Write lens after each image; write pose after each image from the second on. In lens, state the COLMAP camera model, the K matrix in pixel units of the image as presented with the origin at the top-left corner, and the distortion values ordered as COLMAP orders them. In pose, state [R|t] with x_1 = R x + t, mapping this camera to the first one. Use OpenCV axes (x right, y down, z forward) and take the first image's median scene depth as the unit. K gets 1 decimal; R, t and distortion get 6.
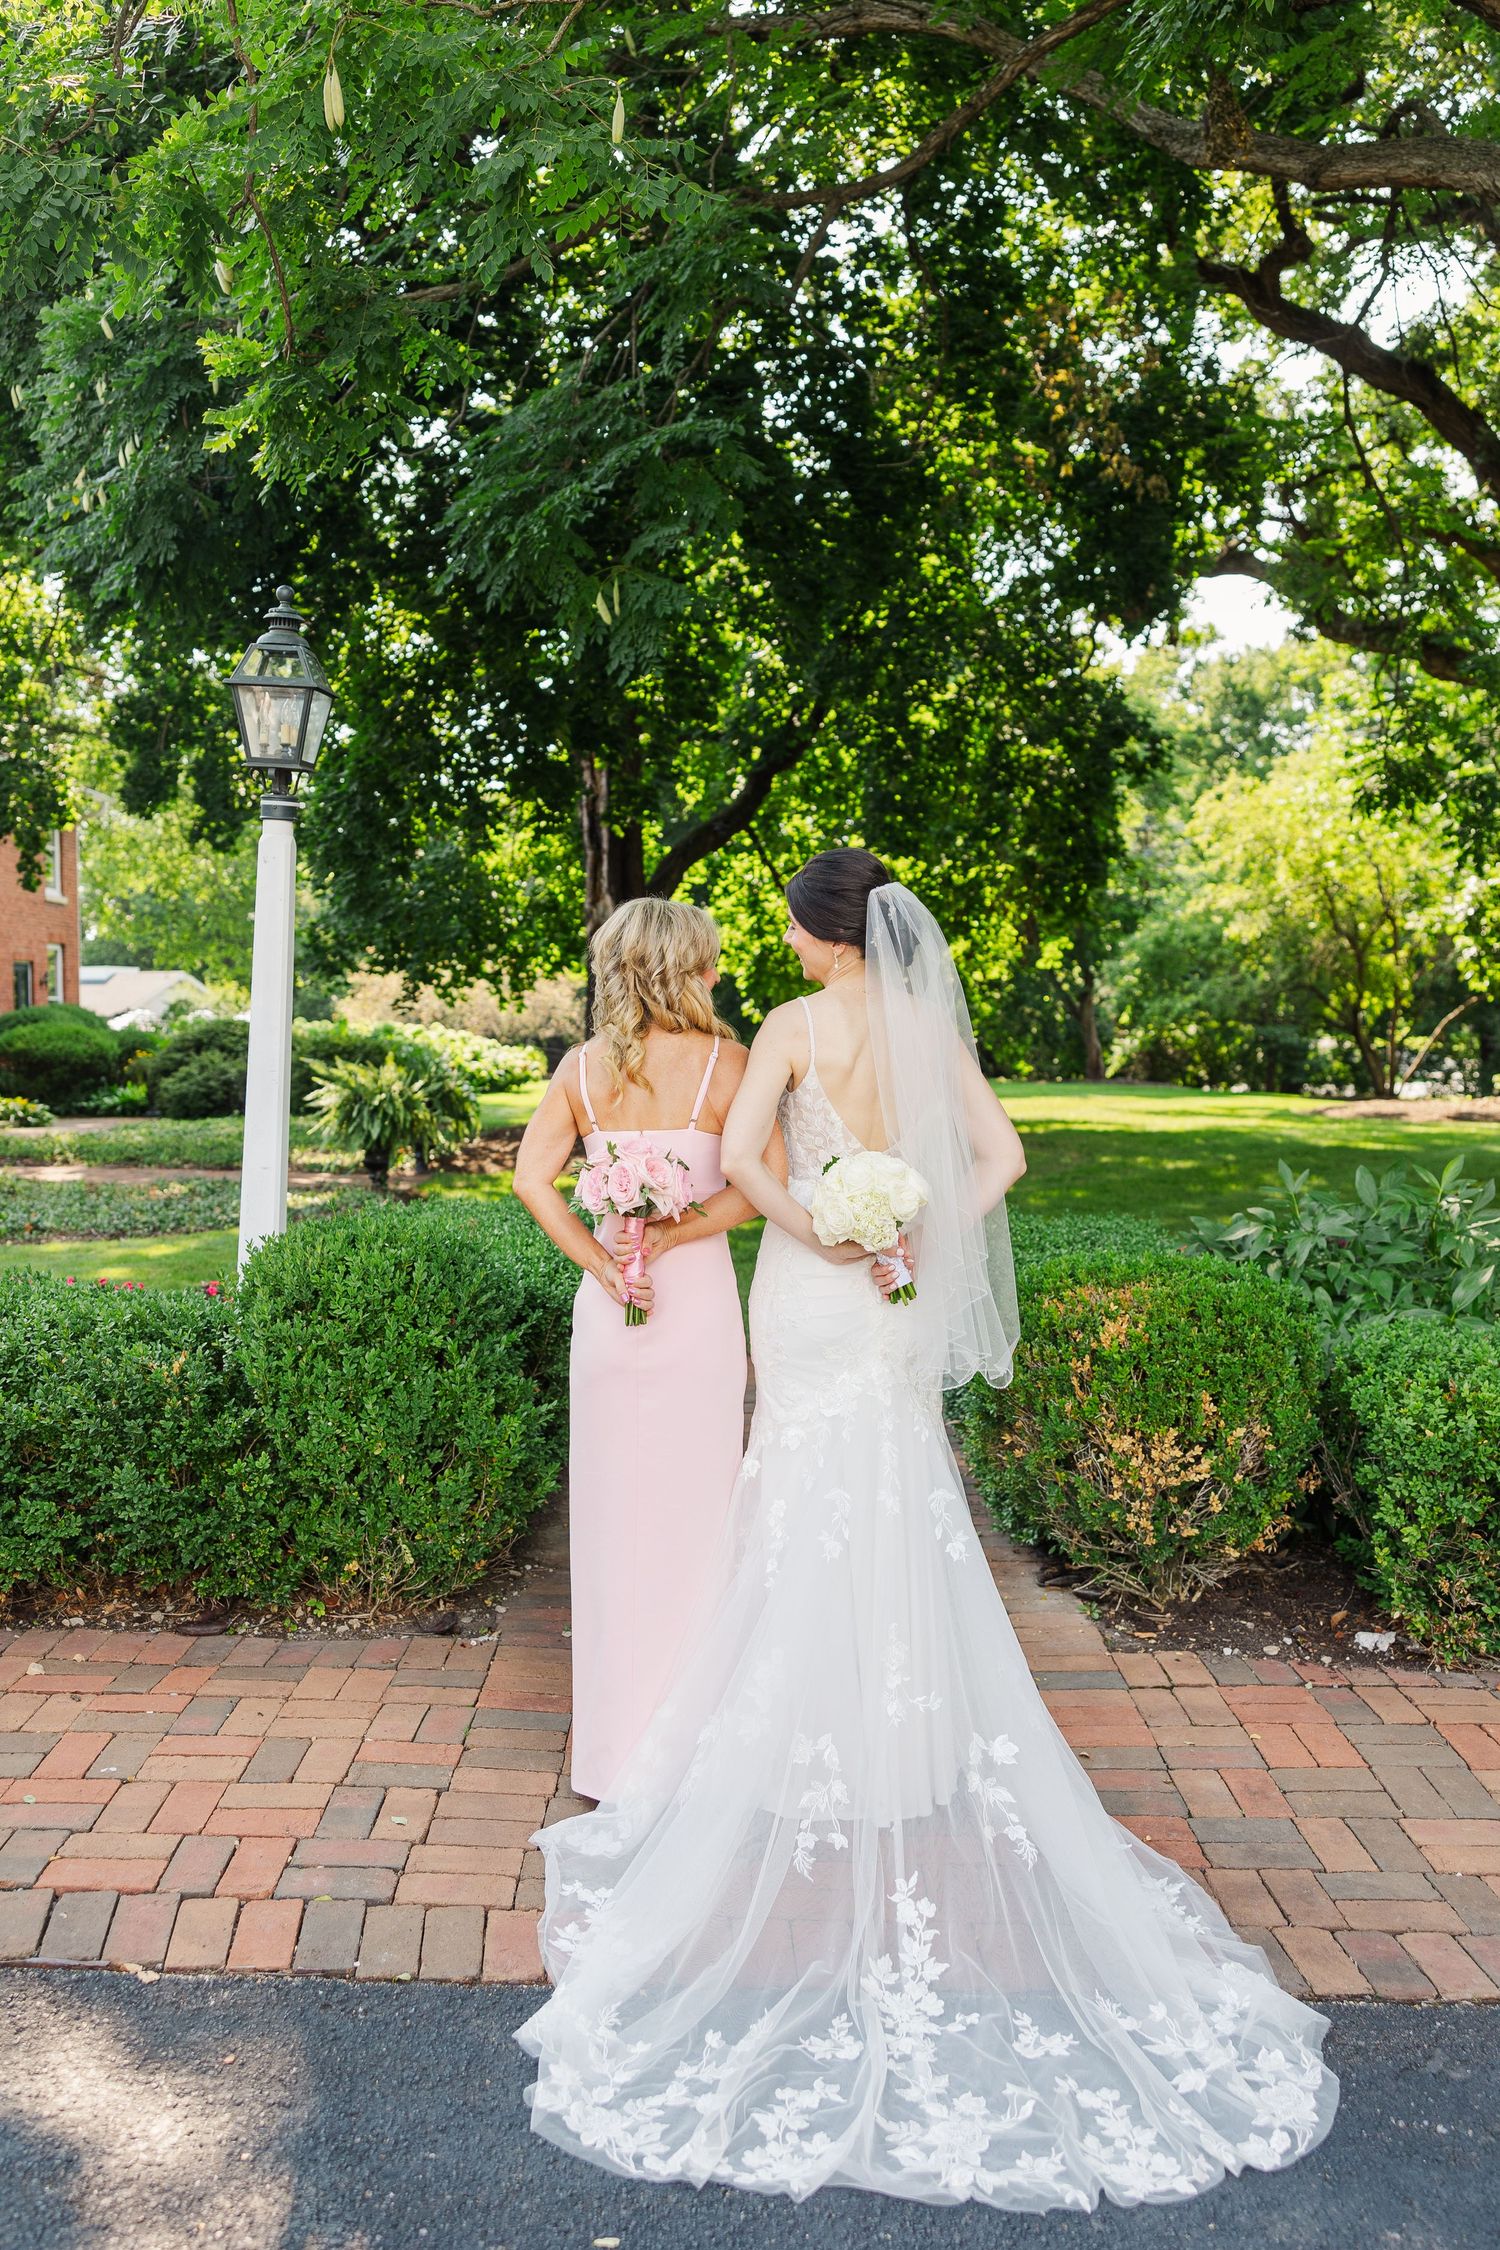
lens RADIAL K [[1948.7, 0, 725.2], [0, 1948.7, 1074.5], [0, 0, 1]] dist [0.011047, 0.005102]
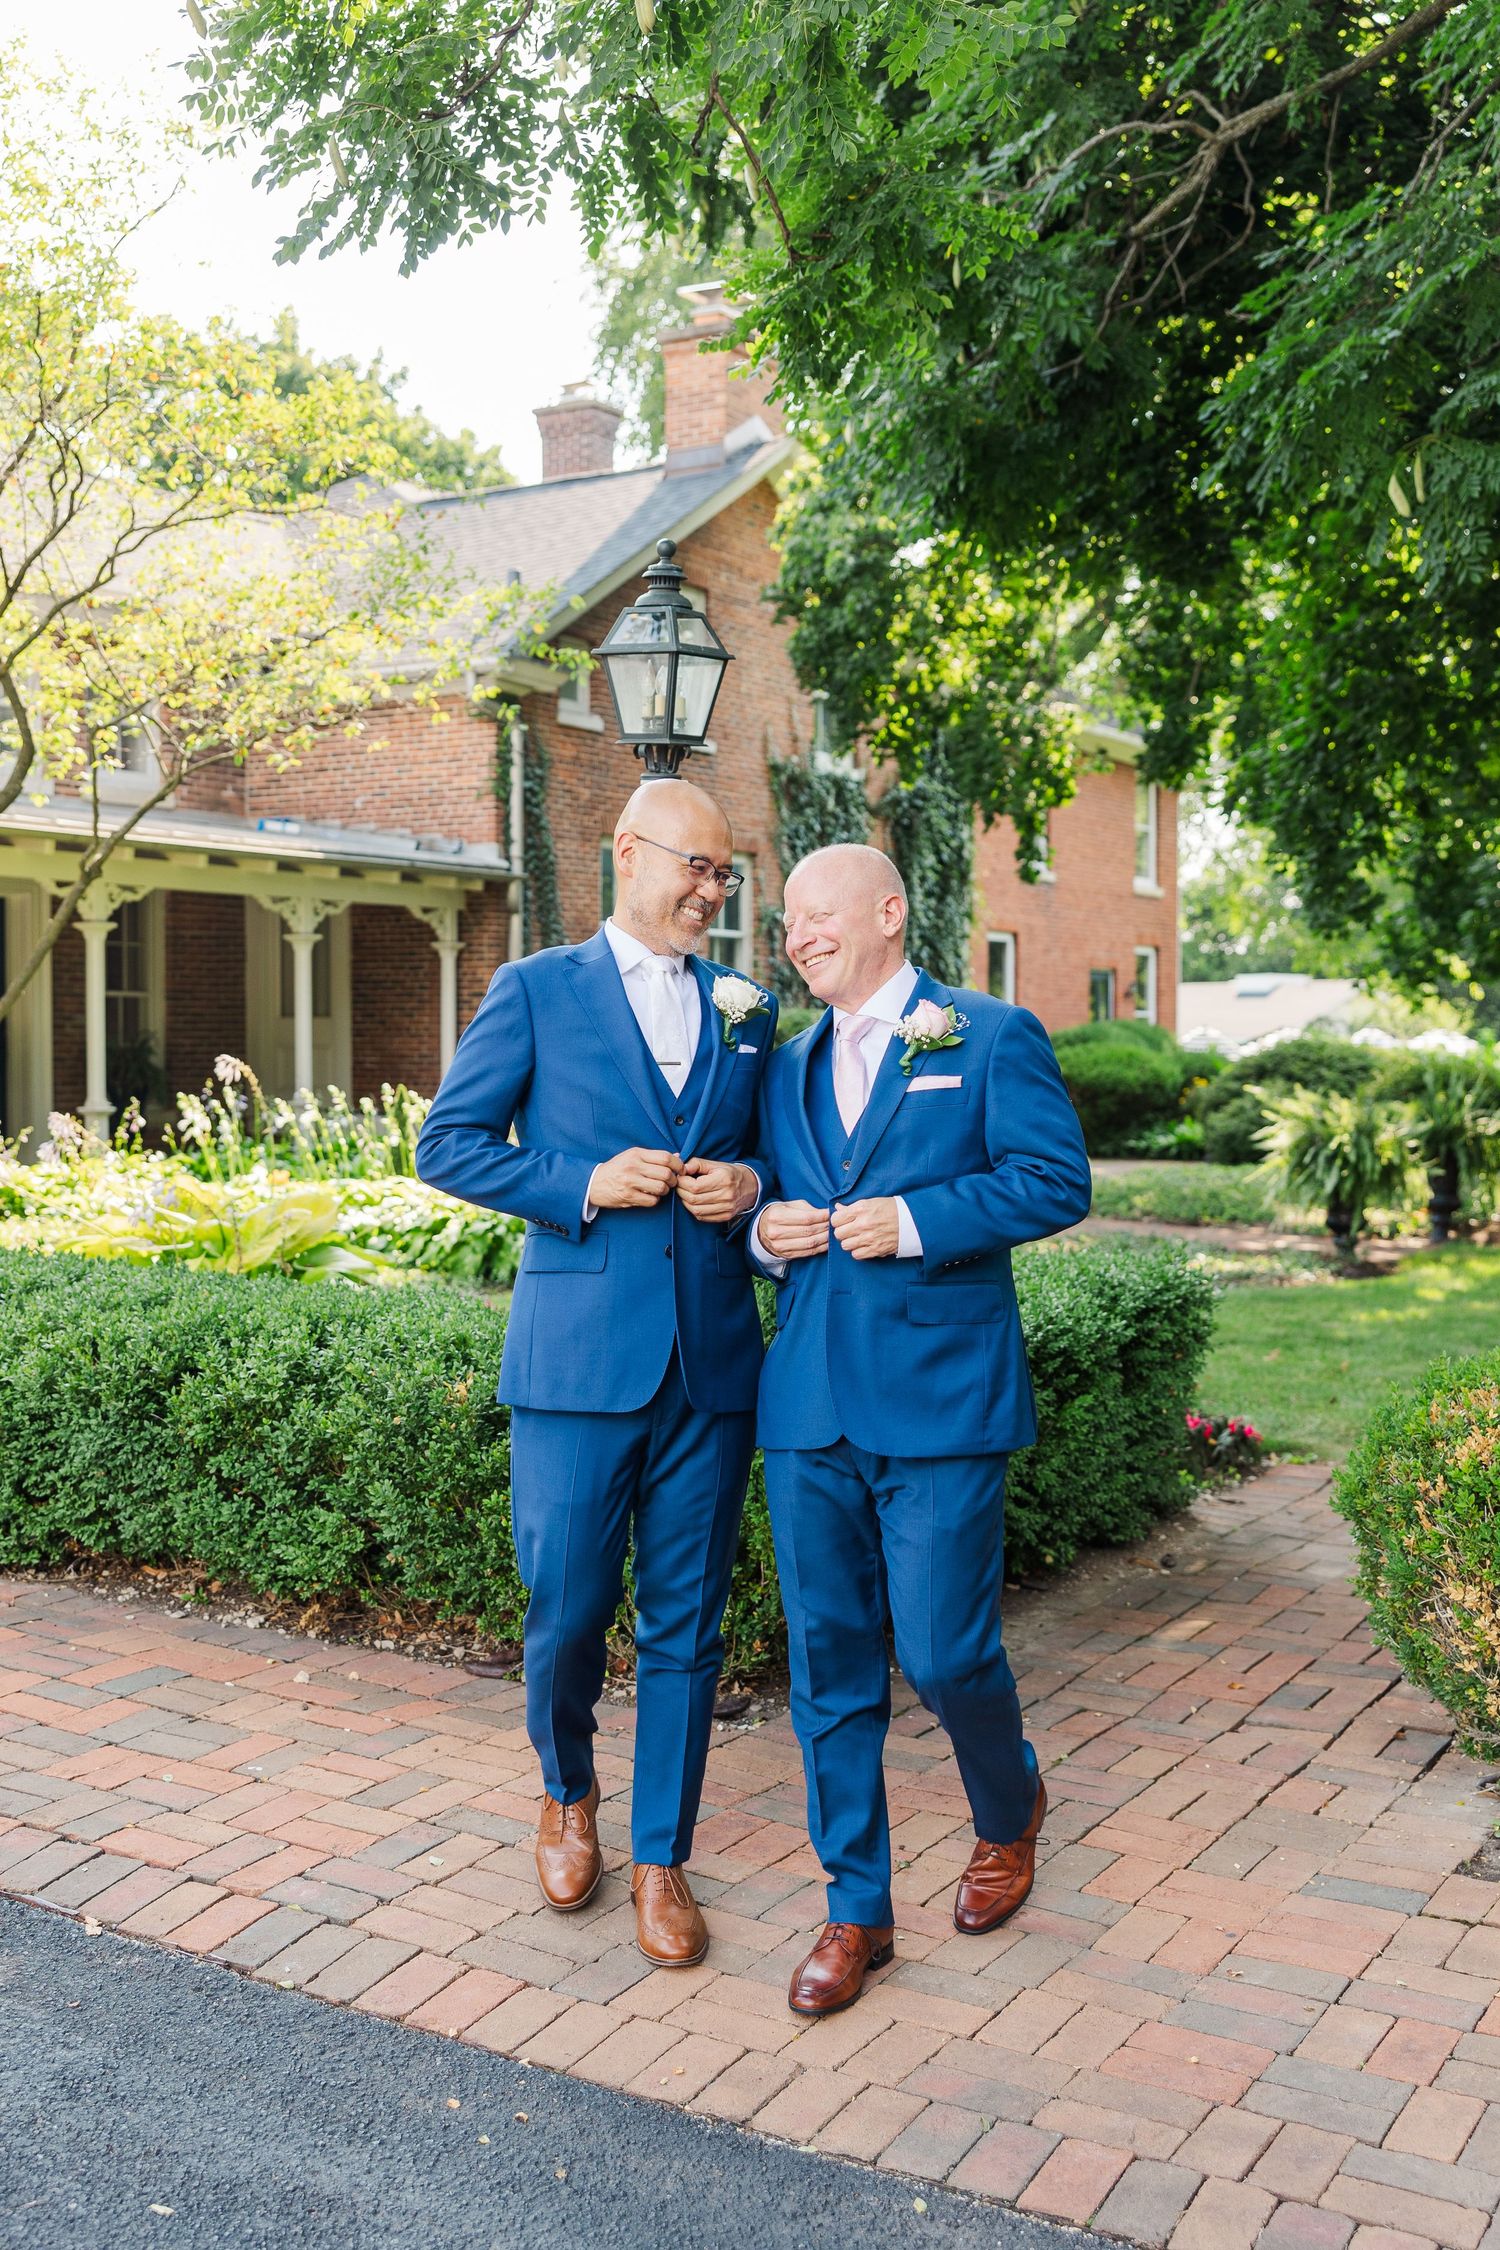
lens RADIAL K [[2564.2, 0, 689.9], [0, 2564.2, 1144.7], [0, 0, 1]] dist [-0.001913, 0.000000]
pose [[0.842984, 0.032815, -0.536937, 0.147607], [-0.027328, 0.999461, 0.018177, 0.002401], [0.537244, -0.000650, 0.843427, 0.005120]]
